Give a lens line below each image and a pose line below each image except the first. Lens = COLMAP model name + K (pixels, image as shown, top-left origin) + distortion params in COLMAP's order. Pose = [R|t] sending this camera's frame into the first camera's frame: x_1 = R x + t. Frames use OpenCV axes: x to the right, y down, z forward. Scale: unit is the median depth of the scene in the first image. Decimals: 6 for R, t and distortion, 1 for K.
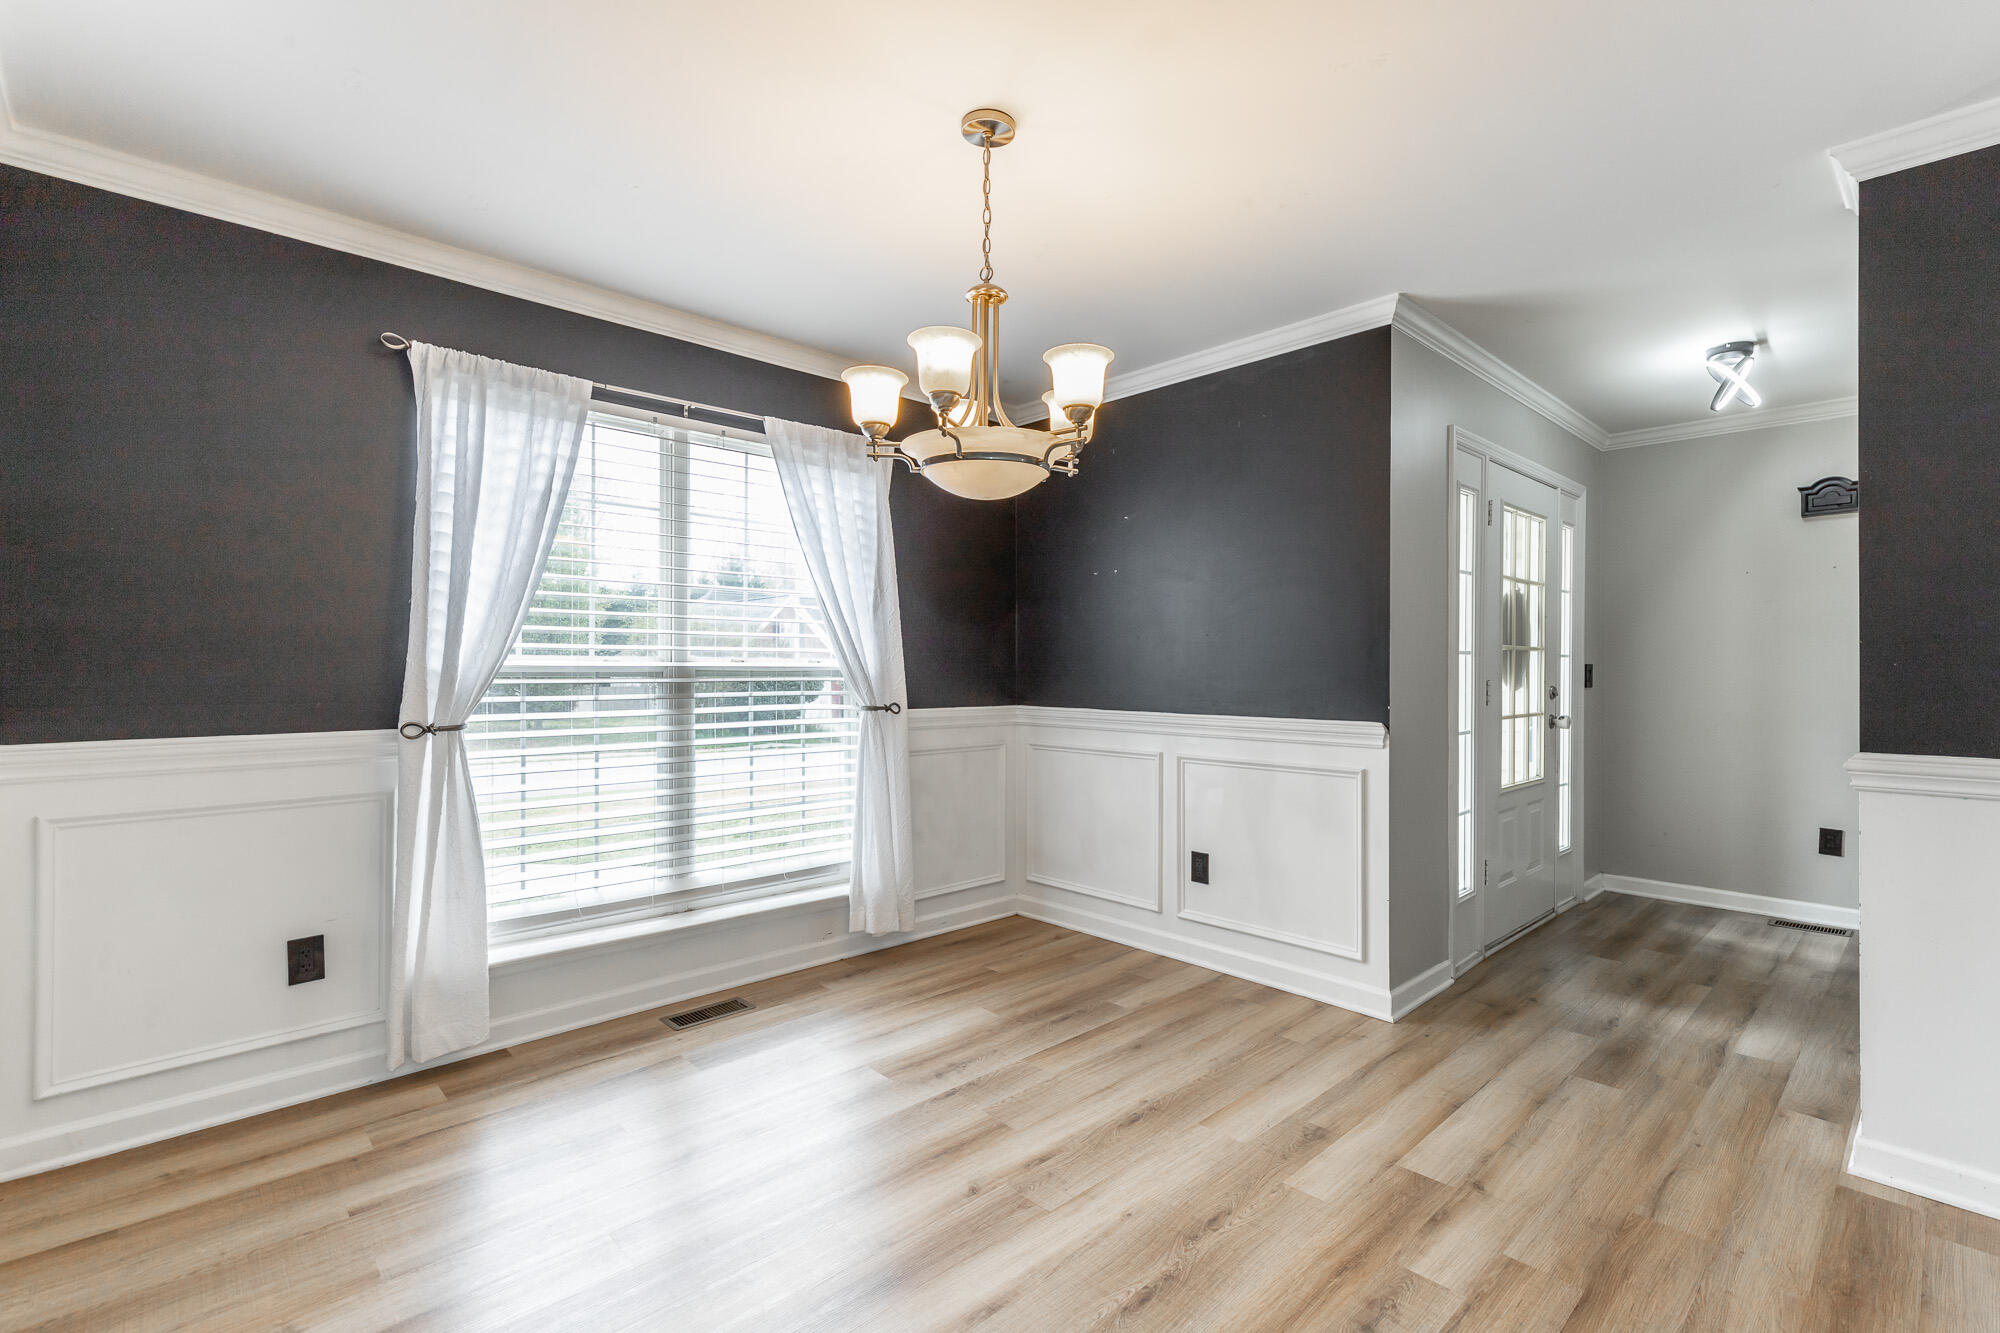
lens RADIAL K [[908.7, 0, 1024.1], [0, 908.7, 664.6], [0, 0, 1]] dist [0.010517, -0.000024]
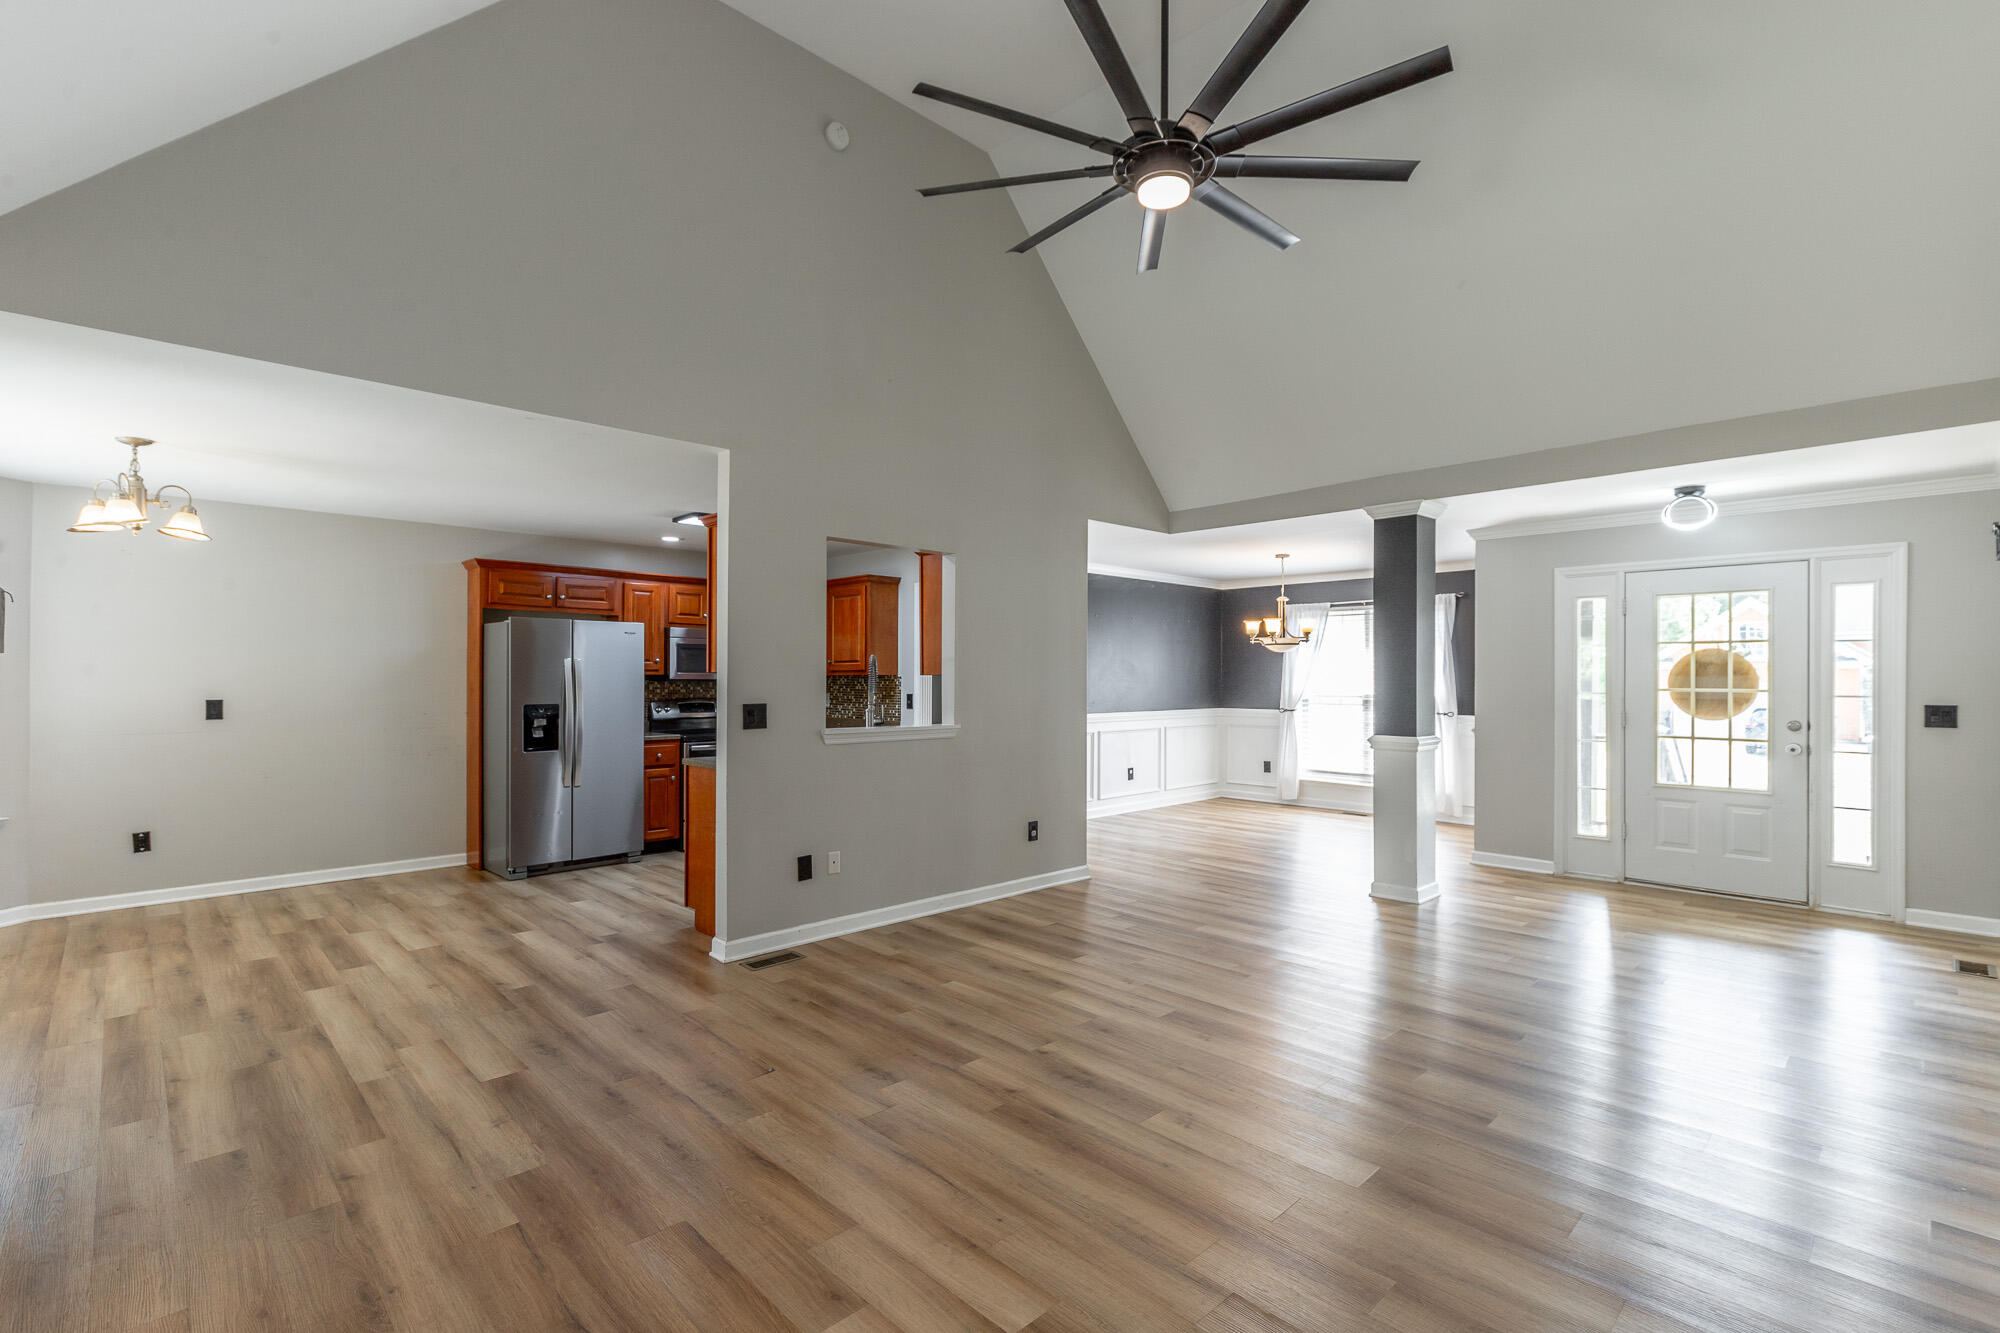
lens RADIAL K [[903.2, 0, 1005.7], [0, 903.2, 668.3], [0, 0, 1]] dist [0.009508, -0.000371]
pose [[-0.001989, -0.012619, -0.999918, 2.723099], [-0.001011, 0.999920, -0.012617, -0.046395], [0.999998, 0.000985, -0.002001, -0.107865]]
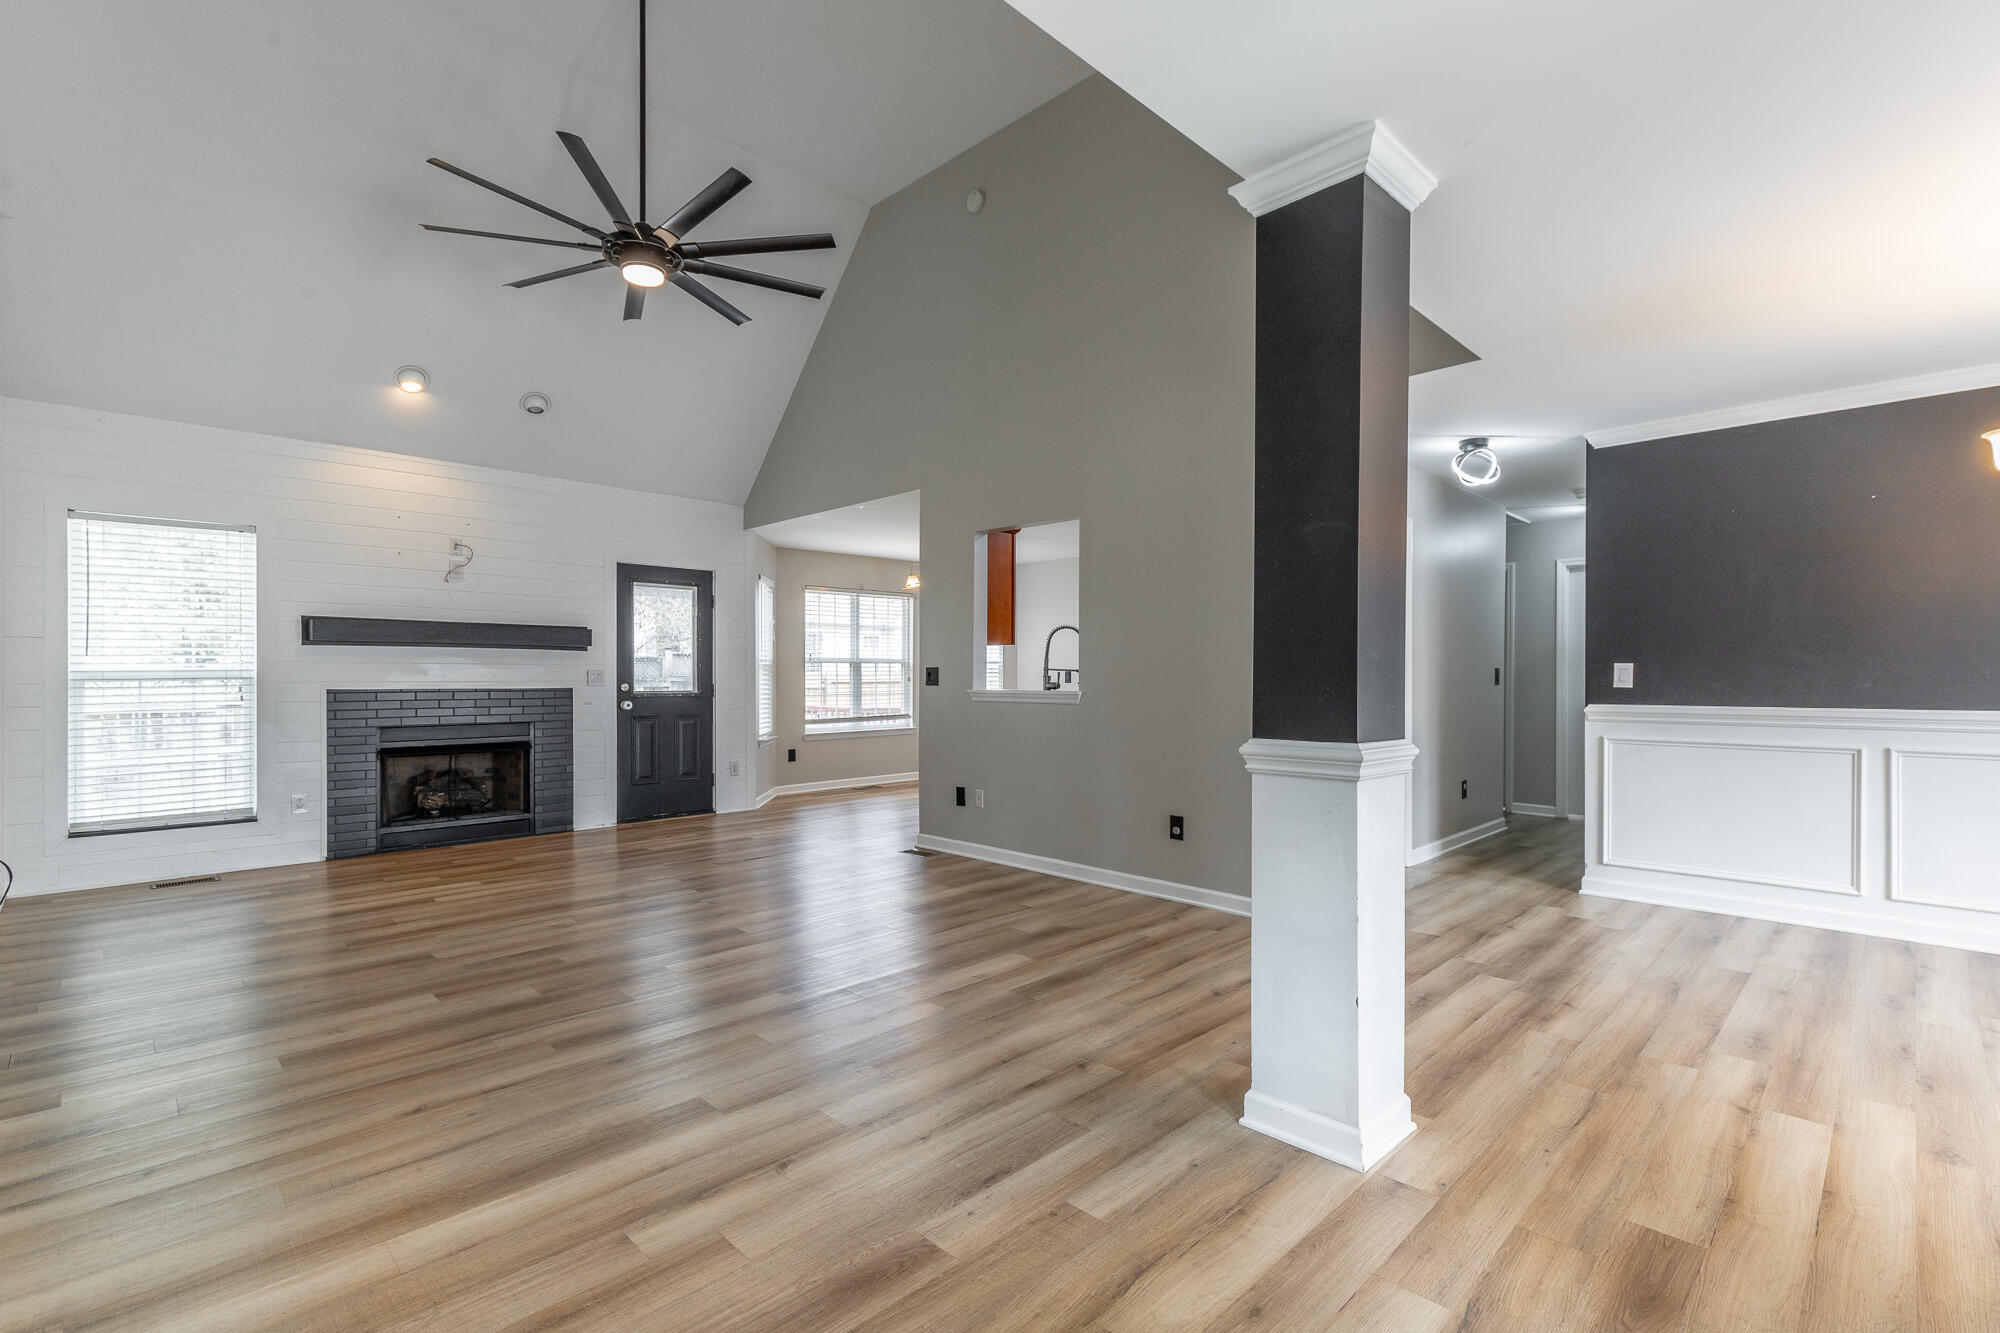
lens RADIAL K [[905.7, 0, 1006.3], [0, 905.7, 676.0], [0, 0, 1]] dist [0.009443, -0.000912]
pose [[-0.999871, -0.000042, -0.016059, 1.058922], [-0.000030, 1.000000, -0.000800, 0.016567], [0.016059, -0.000799, -0.999871, 1.565016]]
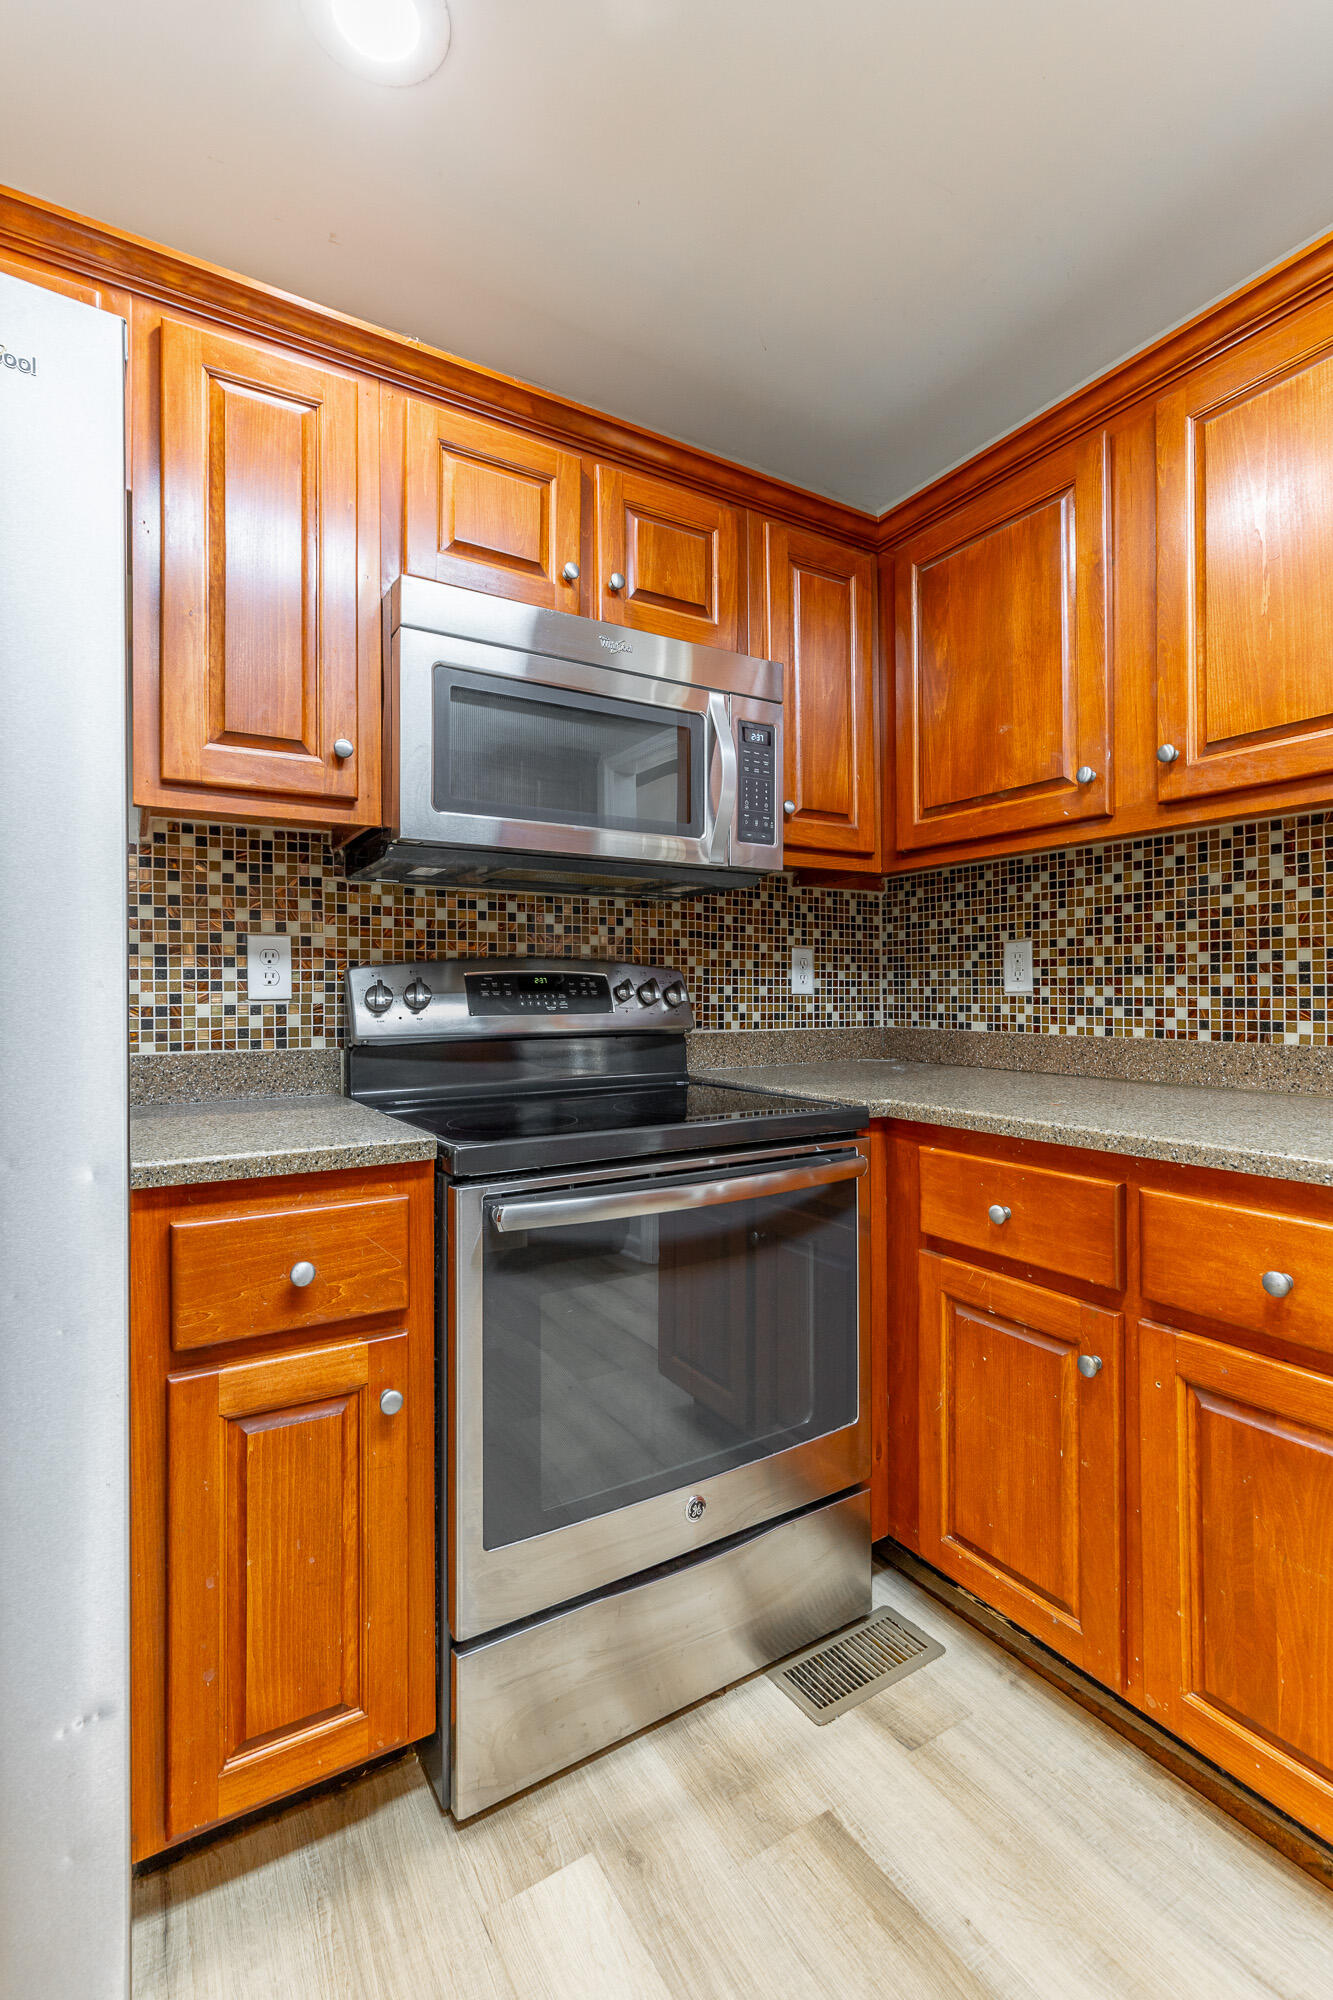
lens RADIAL K [[901.4, 0, 662.1], [0, 901.4, 987.8], [0, 0, 1]] dist [0.003496, 0.000337]
pose [[-0.225554, -0.004827, -0.974219, 0.668664], [0.006437, 0.999959, -0.006445, 0.037273], [0.974209, -0.007725, -0.225514, -0.792391]]
